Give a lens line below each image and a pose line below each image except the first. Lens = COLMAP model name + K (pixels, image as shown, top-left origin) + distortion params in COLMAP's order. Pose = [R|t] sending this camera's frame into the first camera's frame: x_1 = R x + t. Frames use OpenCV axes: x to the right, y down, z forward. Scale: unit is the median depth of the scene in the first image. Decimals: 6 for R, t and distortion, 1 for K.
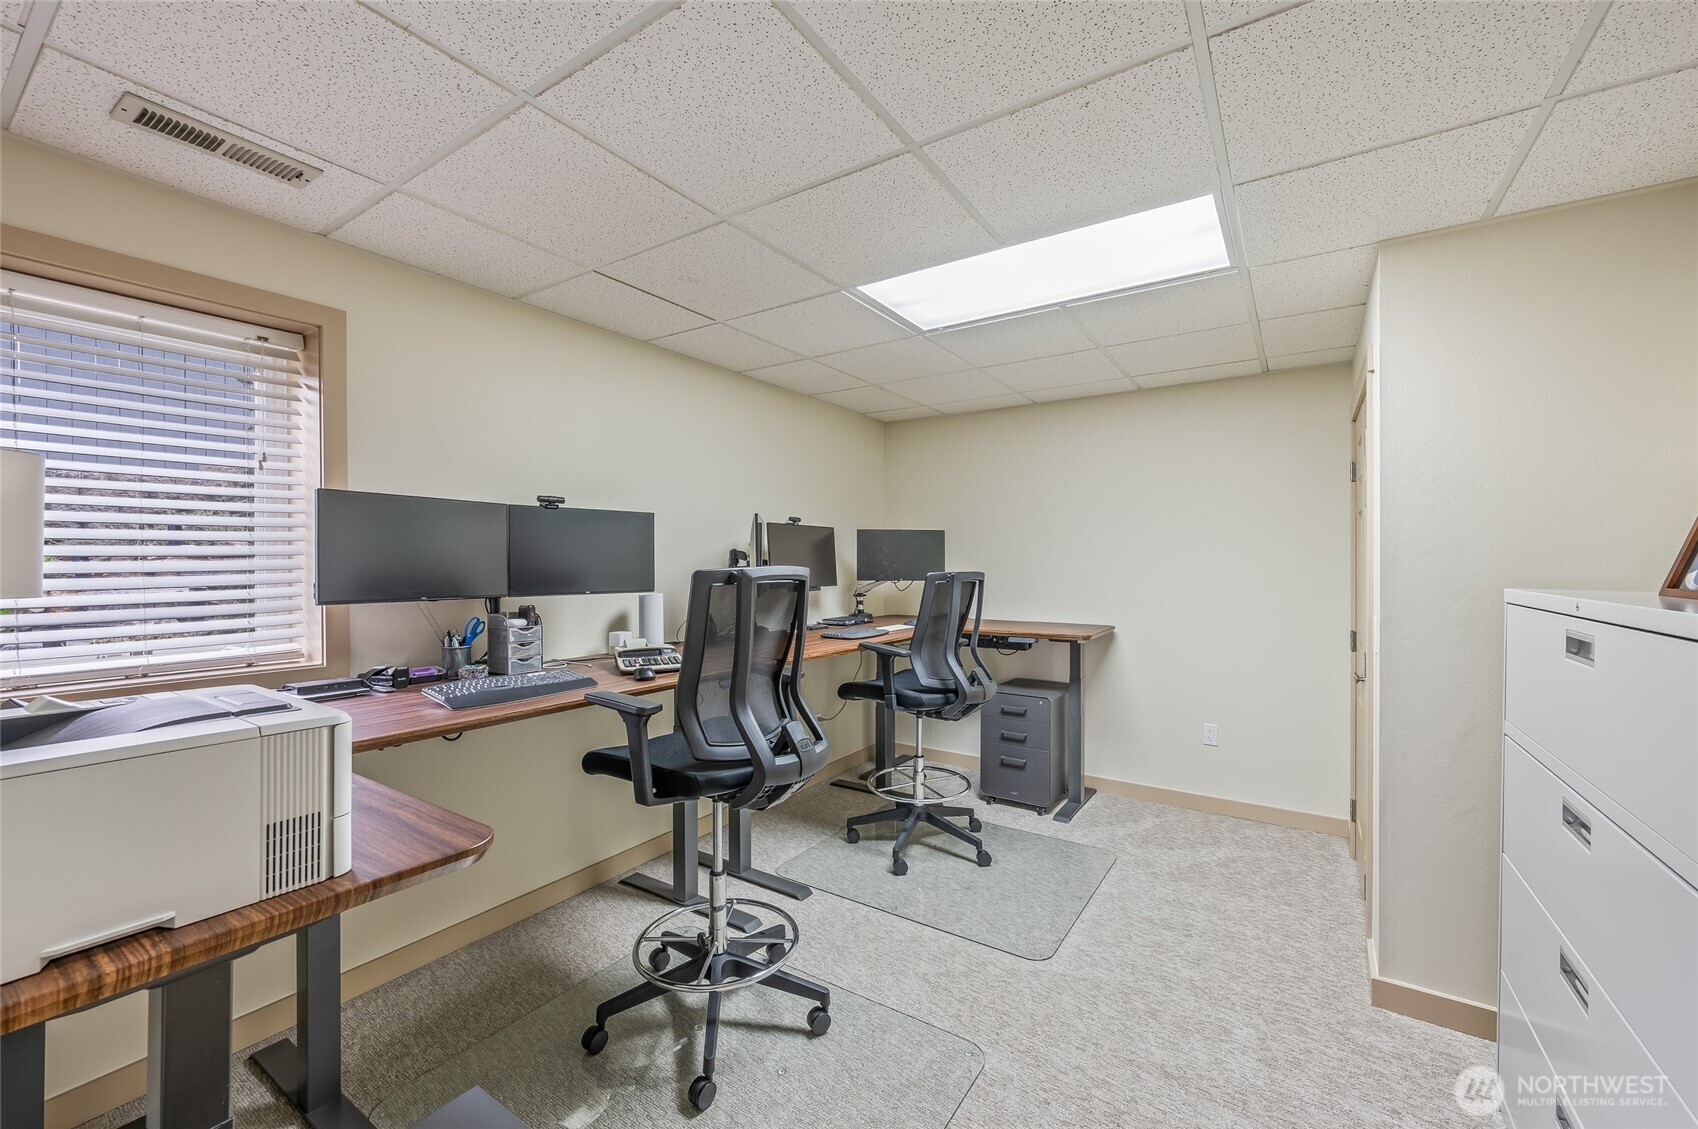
lens RADIAL K [[677.4, 0, 856.5], [0, 677.4, 561.8], [0, 0, 1]] dist [-0.002146, -0.000179]
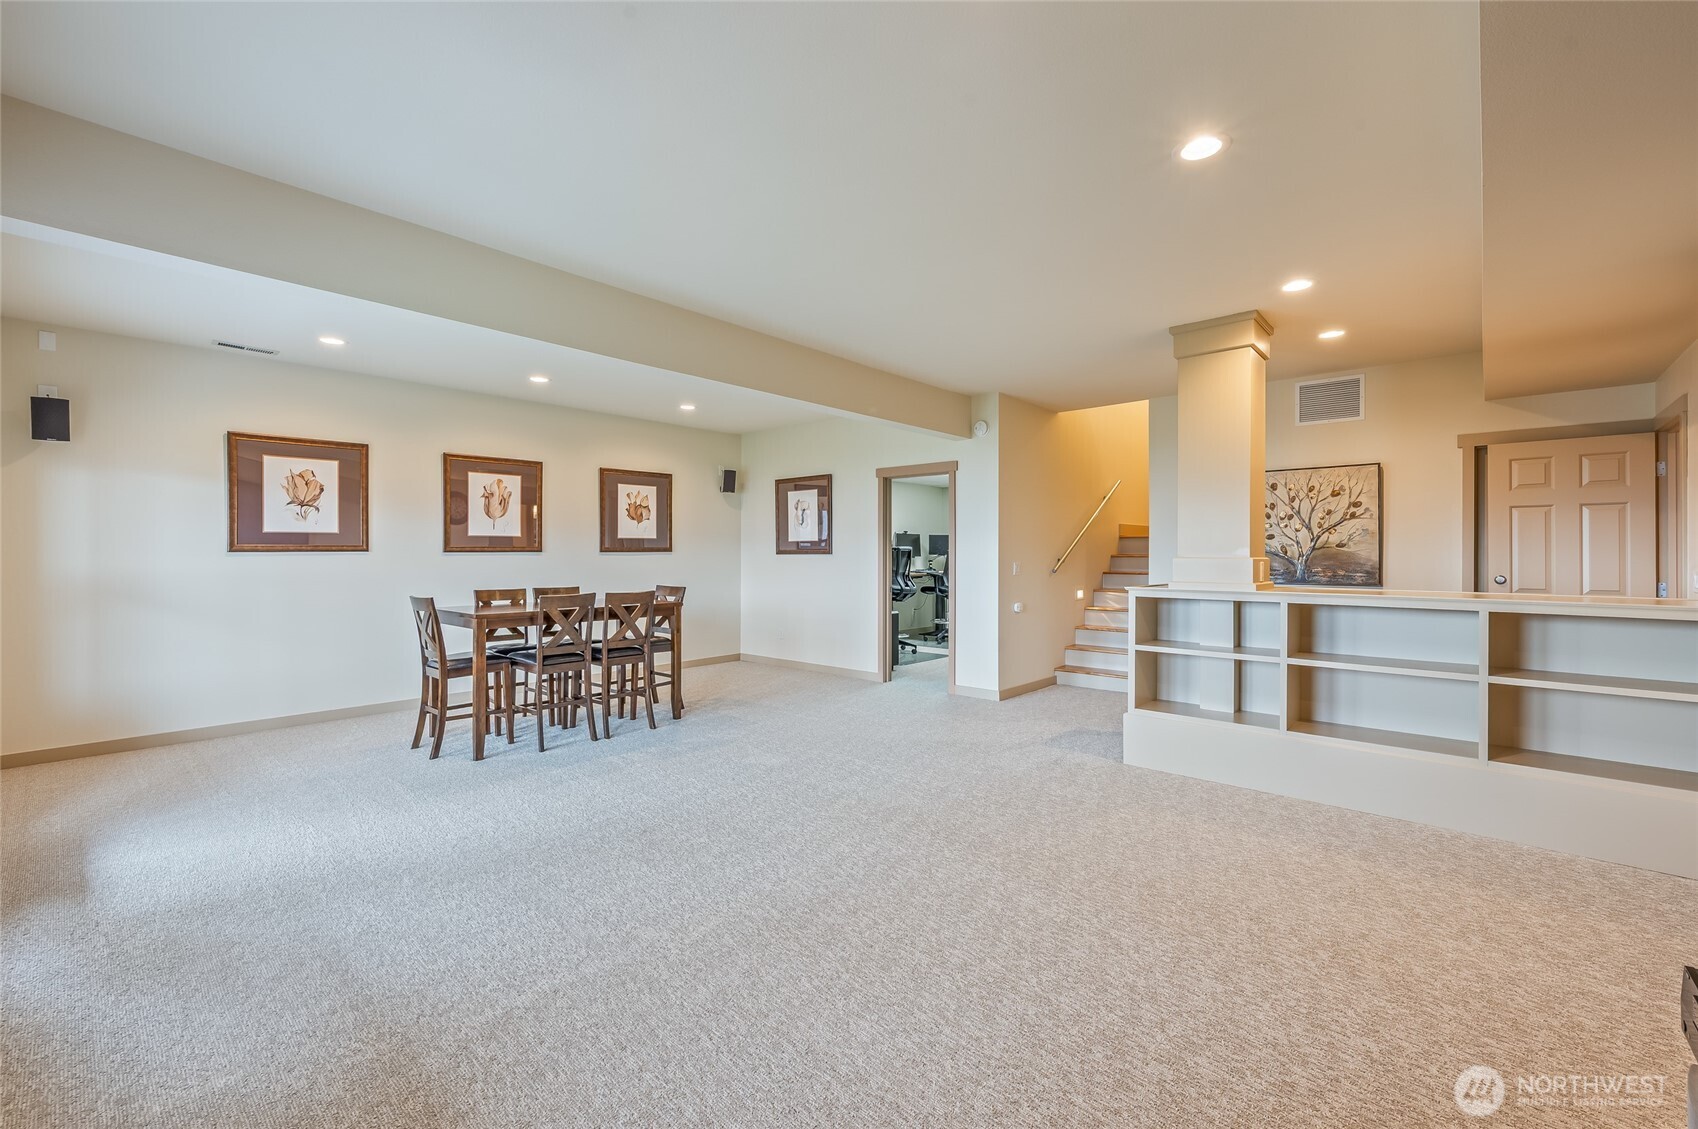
lens RADIAL K [[677.4, 0, 847.0], [0, 677.4, 557.4], [0, 0, 1]] dist [-0.002146, -0.000179]
pose [[0.988610, 0.004776, -0.150427, 0.088200], [-0.003817, 0.999970, 0.006666, 0.024479], [0.150454, -0.006016, 0.988599, -1.791670]]
